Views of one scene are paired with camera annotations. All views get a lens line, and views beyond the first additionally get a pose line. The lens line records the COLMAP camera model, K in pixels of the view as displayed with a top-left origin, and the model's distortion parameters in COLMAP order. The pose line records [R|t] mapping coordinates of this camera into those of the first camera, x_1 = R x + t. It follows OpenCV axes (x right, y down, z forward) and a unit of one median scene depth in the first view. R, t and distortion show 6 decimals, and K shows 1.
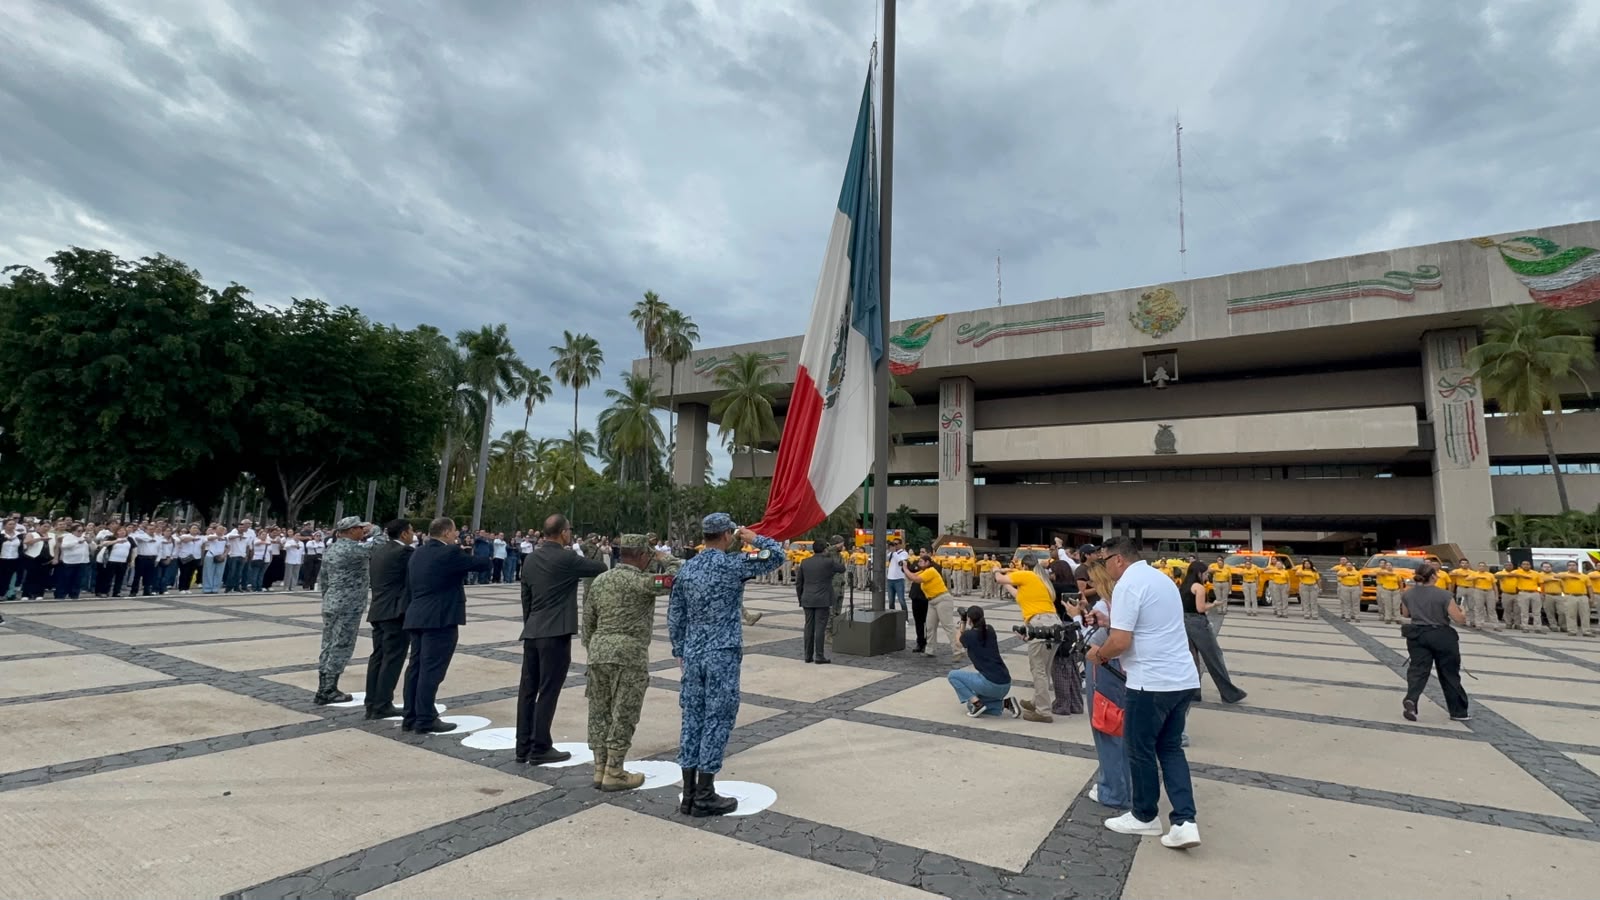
lens RADIAL K [[731.8, 0, 800.6], [0, 731.8, 448.3], [0, 0, 1]] dist [-0.008145, 0.001733]
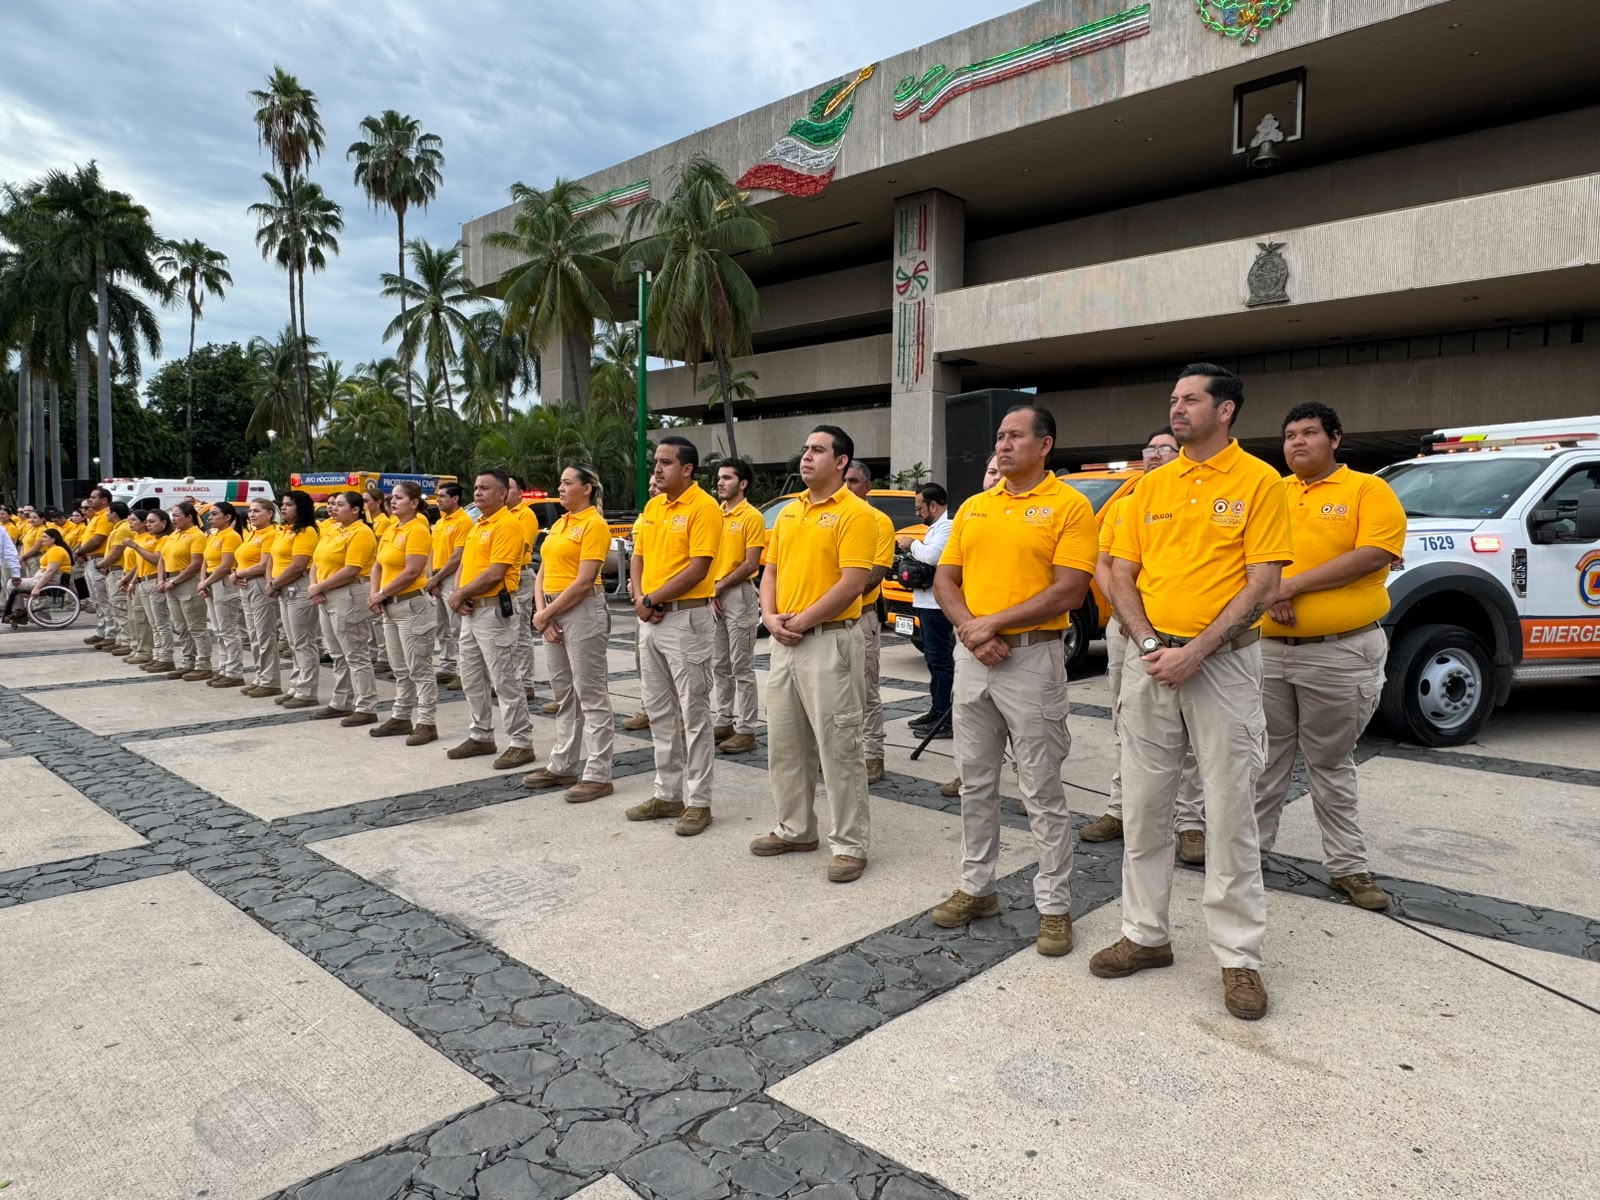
lens RADIAL K [[1063.9, 0, 796.2], [0, 1063.9, 604.4], [0, 0, 1]] dist [0.000594, 0.000436]
pose [[0.970746, -0.004635, -0.240064, 0.366047], [0.053054, 0.979242, 0.195627, 0.045819], [0.234174, -0.202641, 0.950841, 0.226687]]
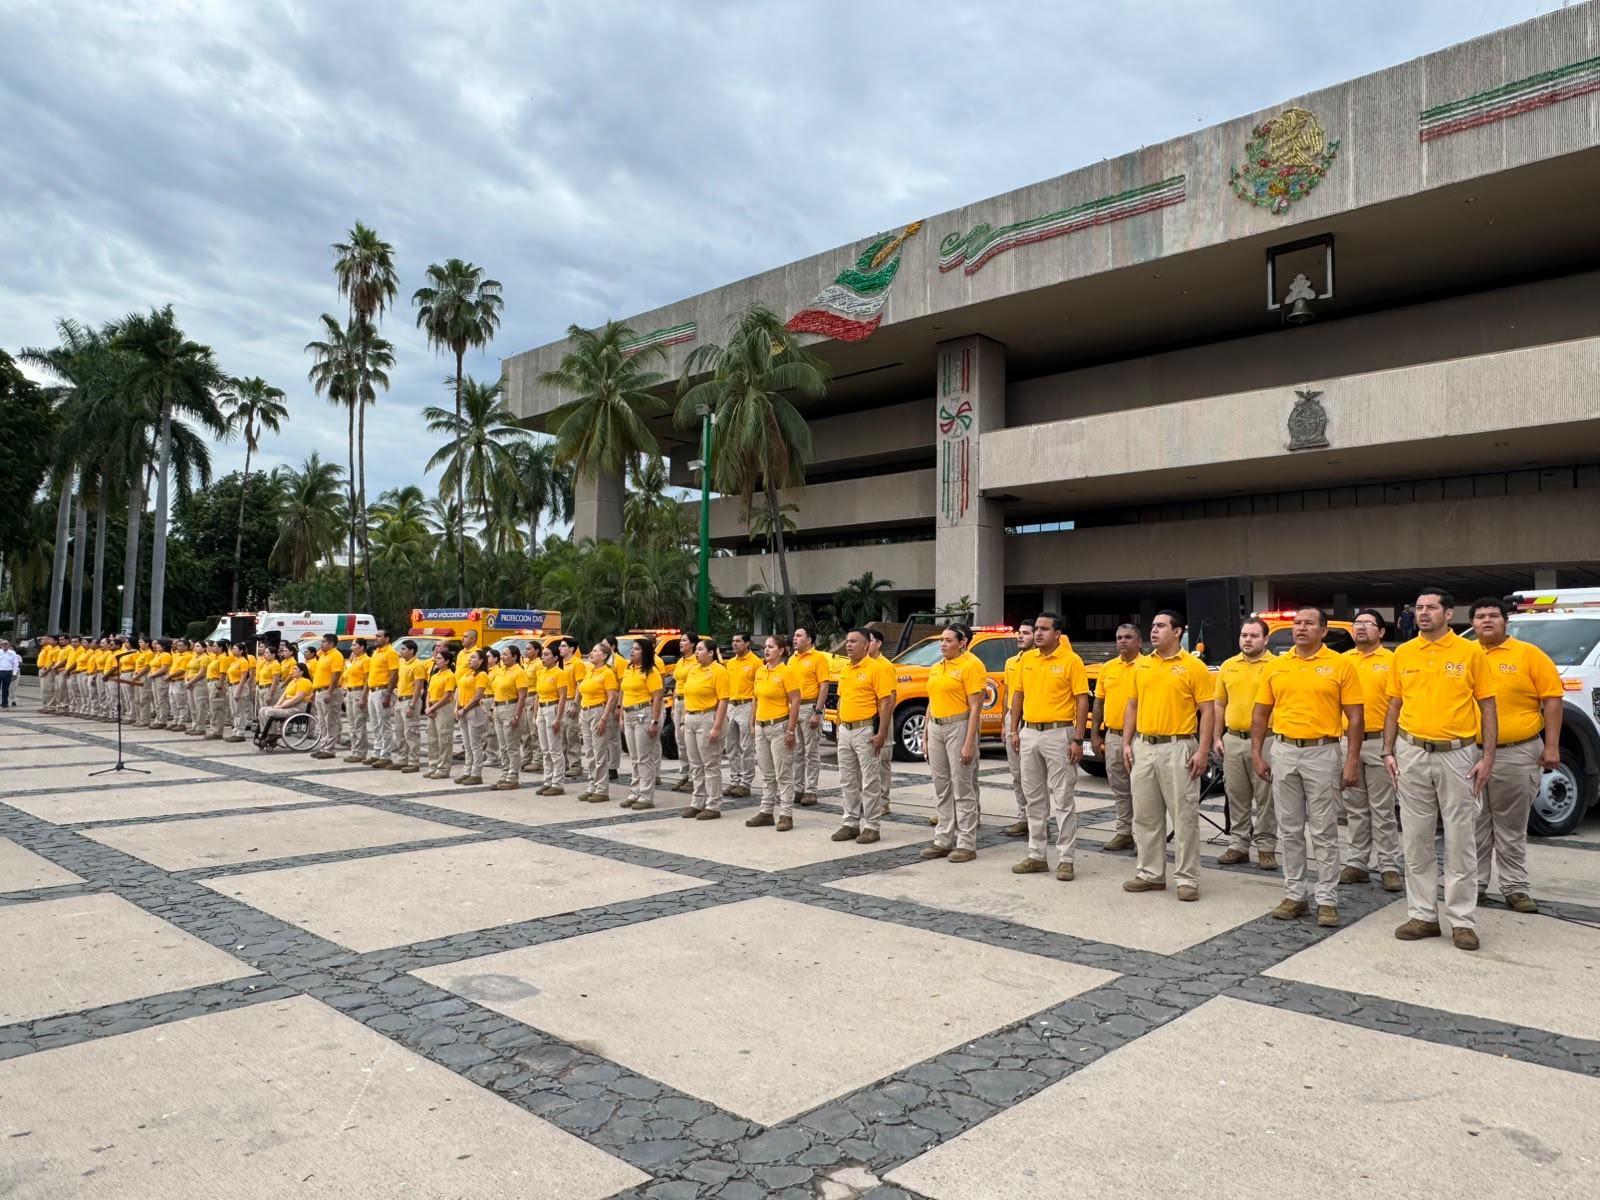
lens RADIAL K [[1122.1, 0, 804.3], [0, 1122.1, 600.5], [0, 0, 1]] dist [0.001353, -0.005353]
pose [[0.972136, -0.029971, -0.232495, 0.339794], [0.048562, 0.996026, 0.074657, 0.035826], [0.229334, -0.083867, 0.969728, 0.170258]]
